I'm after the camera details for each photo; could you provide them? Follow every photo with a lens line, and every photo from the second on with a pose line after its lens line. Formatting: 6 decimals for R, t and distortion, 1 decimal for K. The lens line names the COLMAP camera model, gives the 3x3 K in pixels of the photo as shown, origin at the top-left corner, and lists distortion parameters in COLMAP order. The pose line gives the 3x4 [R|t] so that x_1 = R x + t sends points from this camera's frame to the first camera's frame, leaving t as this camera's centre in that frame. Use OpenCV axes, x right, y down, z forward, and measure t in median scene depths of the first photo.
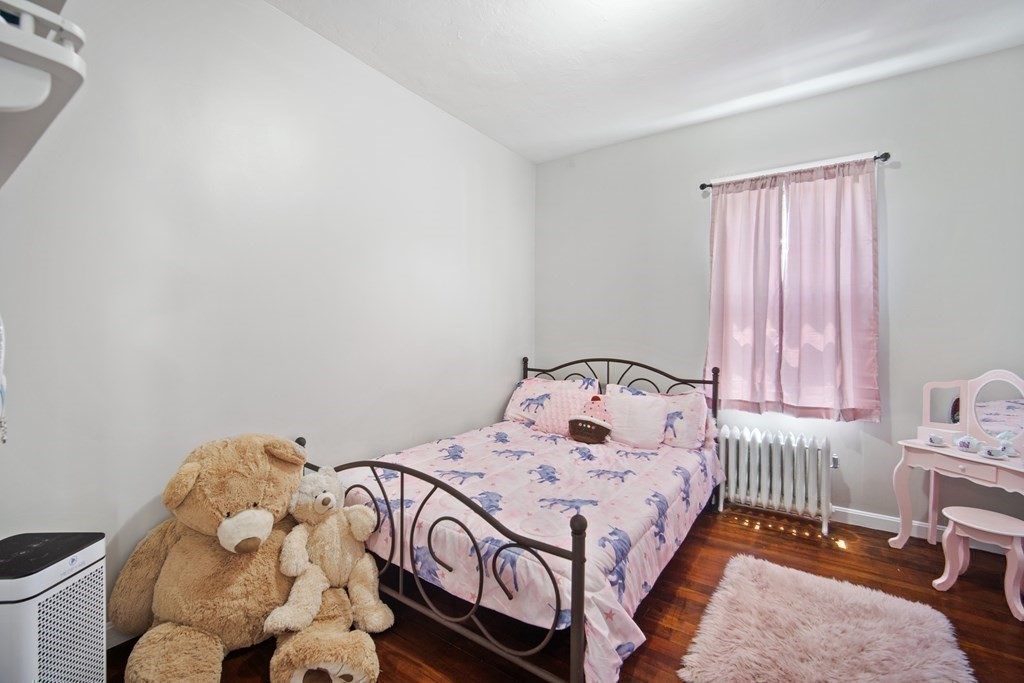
lens RADIAL K [[451.6, 0, 508.4], [0, 451.6, 339.3], [0, 0, 1]] dist [-0.013838, 0.004674]
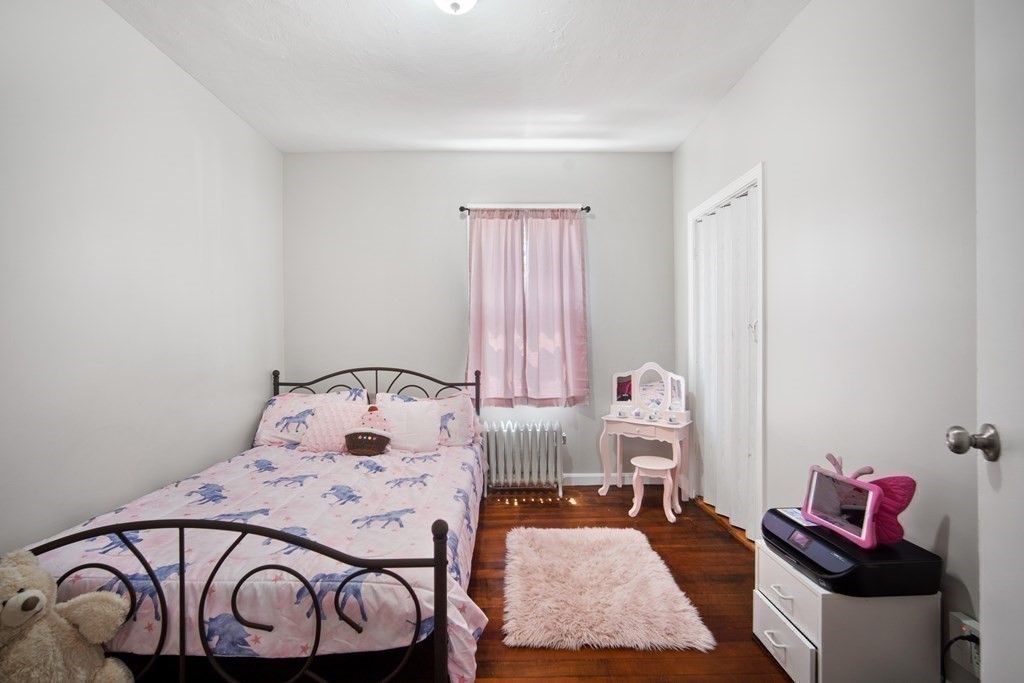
lens RADIAL K [[451.6, 0, 513.9], [0, 451.6, 340.2], [0, 0, 1]] dist [-0.013838, 0.004674]
pose [[0.805548, -0.011244, 0.592423, -0.179011], [0.021216, 0.999726, -0.009874, -0.001143], [-0.592150, 0.020522, 0.805566, 0.042008]]
